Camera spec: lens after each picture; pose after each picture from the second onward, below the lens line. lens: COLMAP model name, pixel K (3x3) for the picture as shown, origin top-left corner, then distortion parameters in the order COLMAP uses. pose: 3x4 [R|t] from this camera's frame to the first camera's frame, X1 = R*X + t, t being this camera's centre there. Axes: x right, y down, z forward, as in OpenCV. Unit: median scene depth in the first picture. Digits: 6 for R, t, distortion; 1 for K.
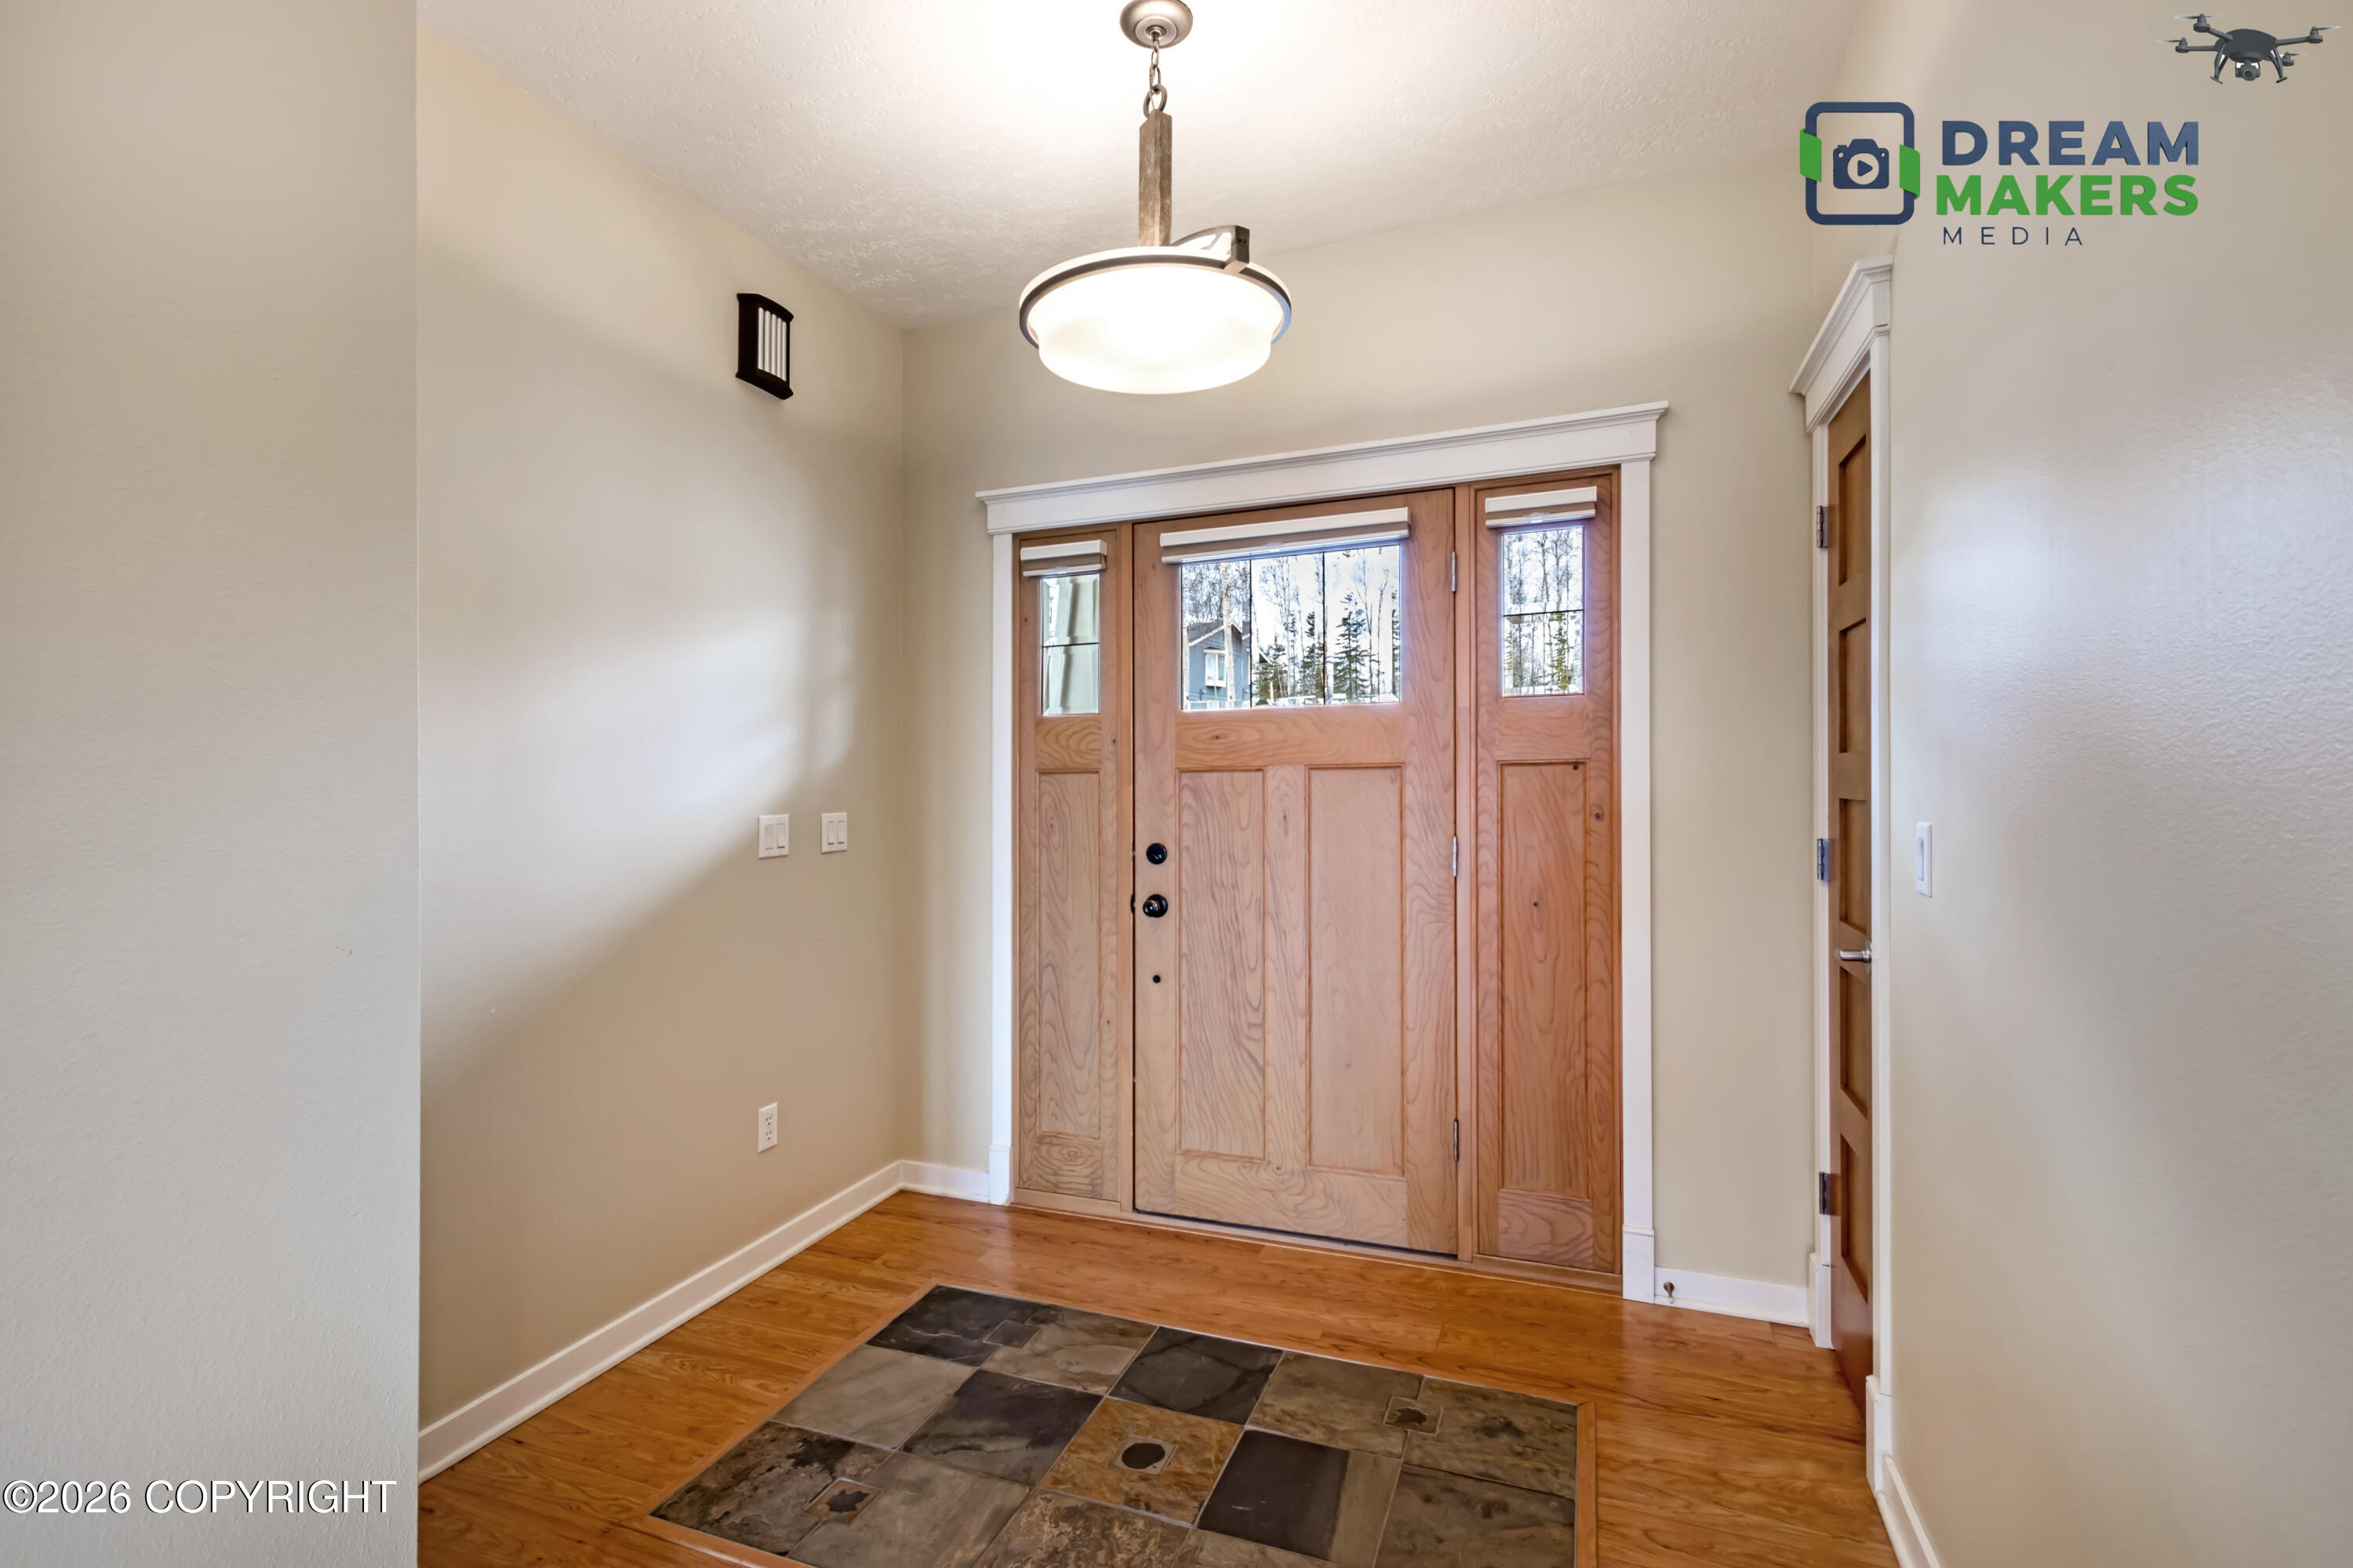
lens RADIAL K [[1063.7, 0, 1172.1], [0, 1063.7, 793.3], [0, 0, 1]] dist [-0.003118, -0.000267]
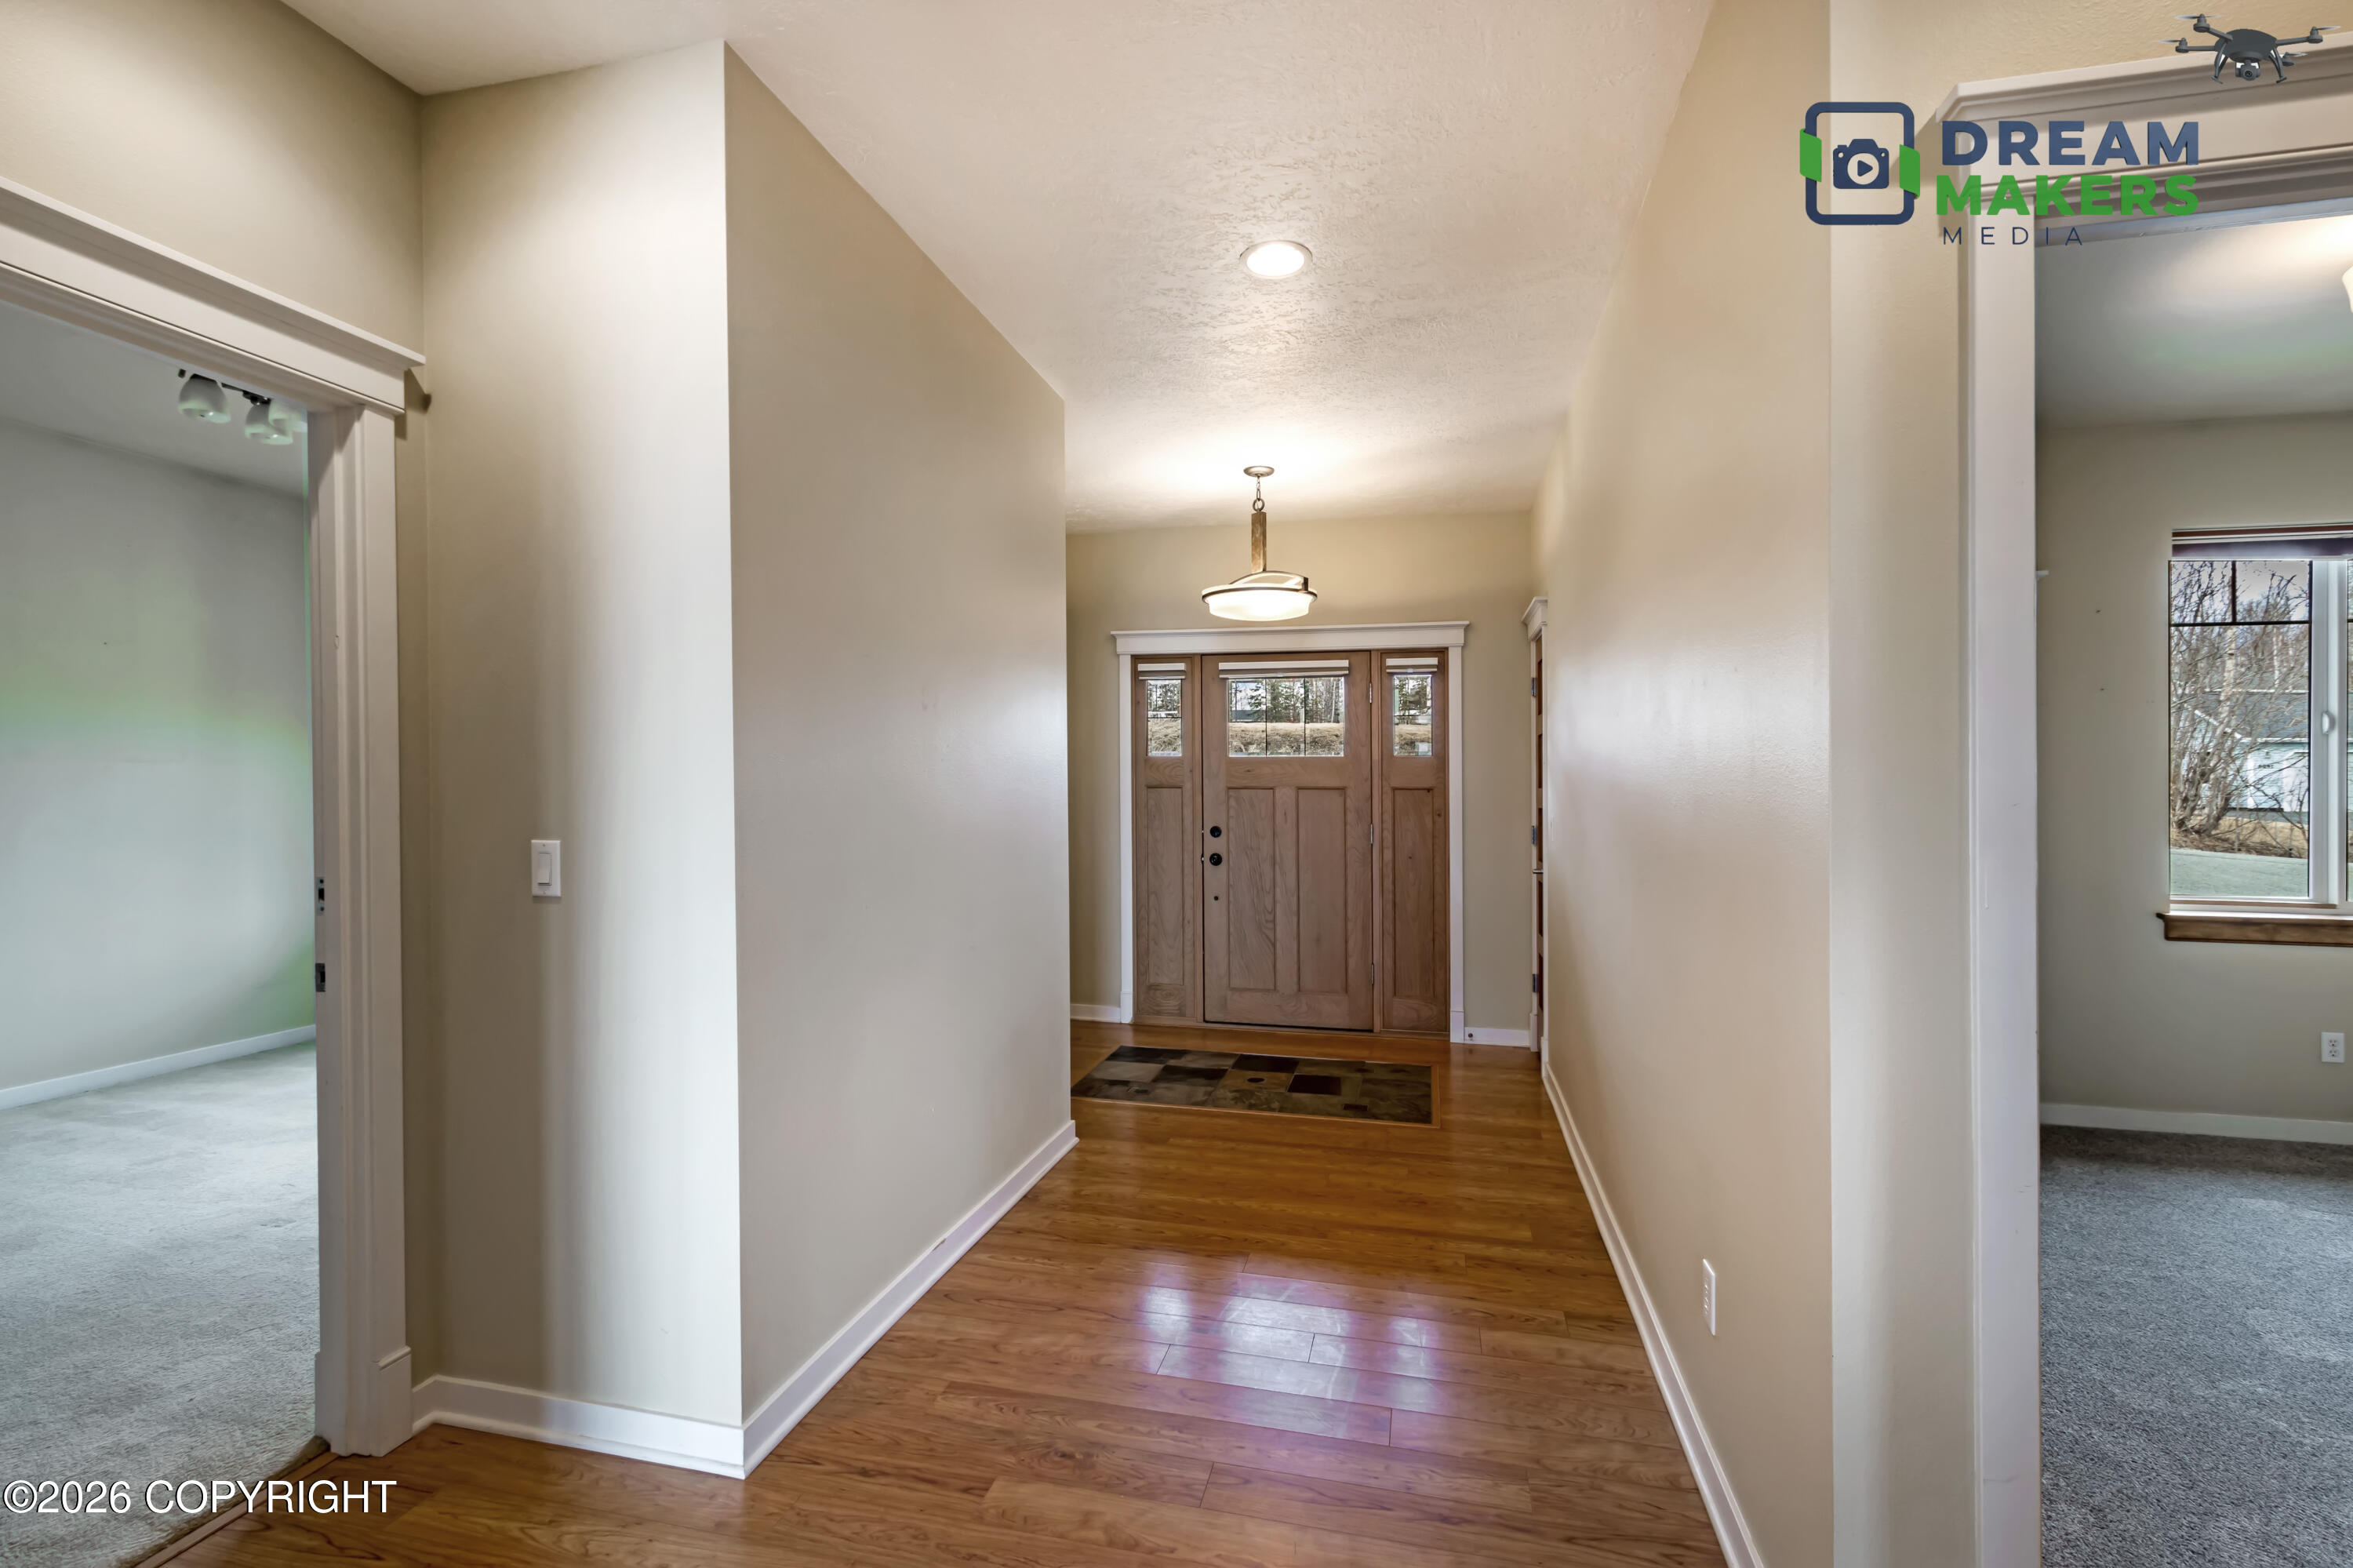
lens RADIAL K [[1034.5, 0, 1170.8], [0, 1034.5, 697.8], [0, 0, 1]] dist [-0.056556, 0.000171]
pose [[0.990963, 0.034878, 0.129522, -0.372400], [-0.021541, 0.994451, -0.102976, 0.011759], [-0.132395, 0.099255, 0.986215, -0.902826]]
